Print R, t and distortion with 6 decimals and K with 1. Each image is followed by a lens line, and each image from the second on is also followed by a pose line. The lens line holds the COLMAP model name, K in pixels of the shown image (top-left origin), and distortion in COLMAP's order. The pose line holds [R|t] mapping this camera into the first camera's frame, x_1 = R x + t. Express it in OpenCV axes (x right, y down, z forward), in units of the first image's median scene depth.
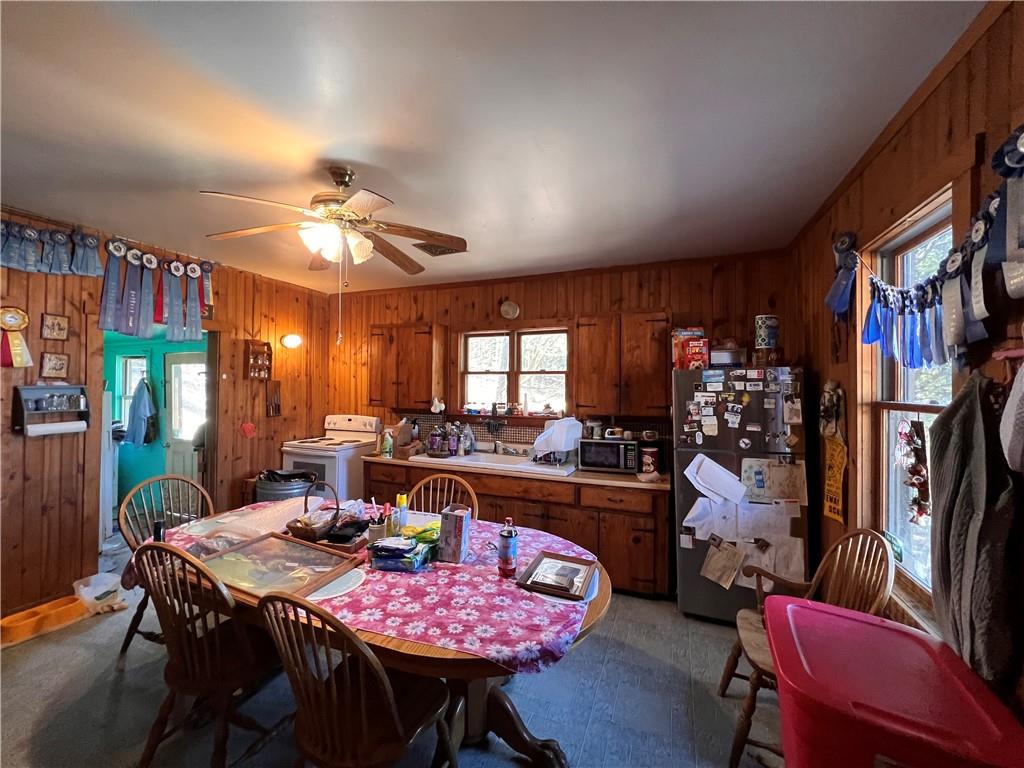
lens RADIAL K [[406.3, 0, 511.5], [0, 406.3, 382.9], [0, 0, 1]] dist [0.000131, 0.000018]
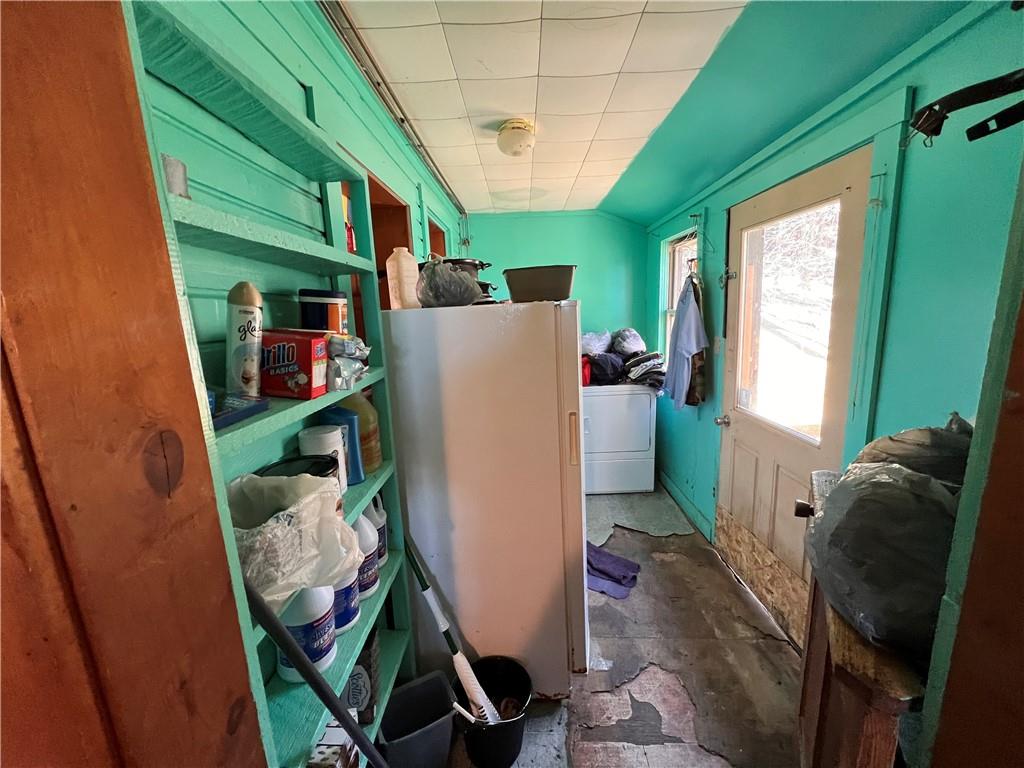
lens RADIAL K [[406.3, 0, 514.3], [0, 406.3, 385.1], [0, 0, 1]] dist [0.000131, 0.000018]
pose [[0.369630, 0.152769, -0.916534, -0.508404], [0.048595, 0.981863, 0.183257, 0.020050], [0.927907, -0.112276, 0.355503, 0.606187]]
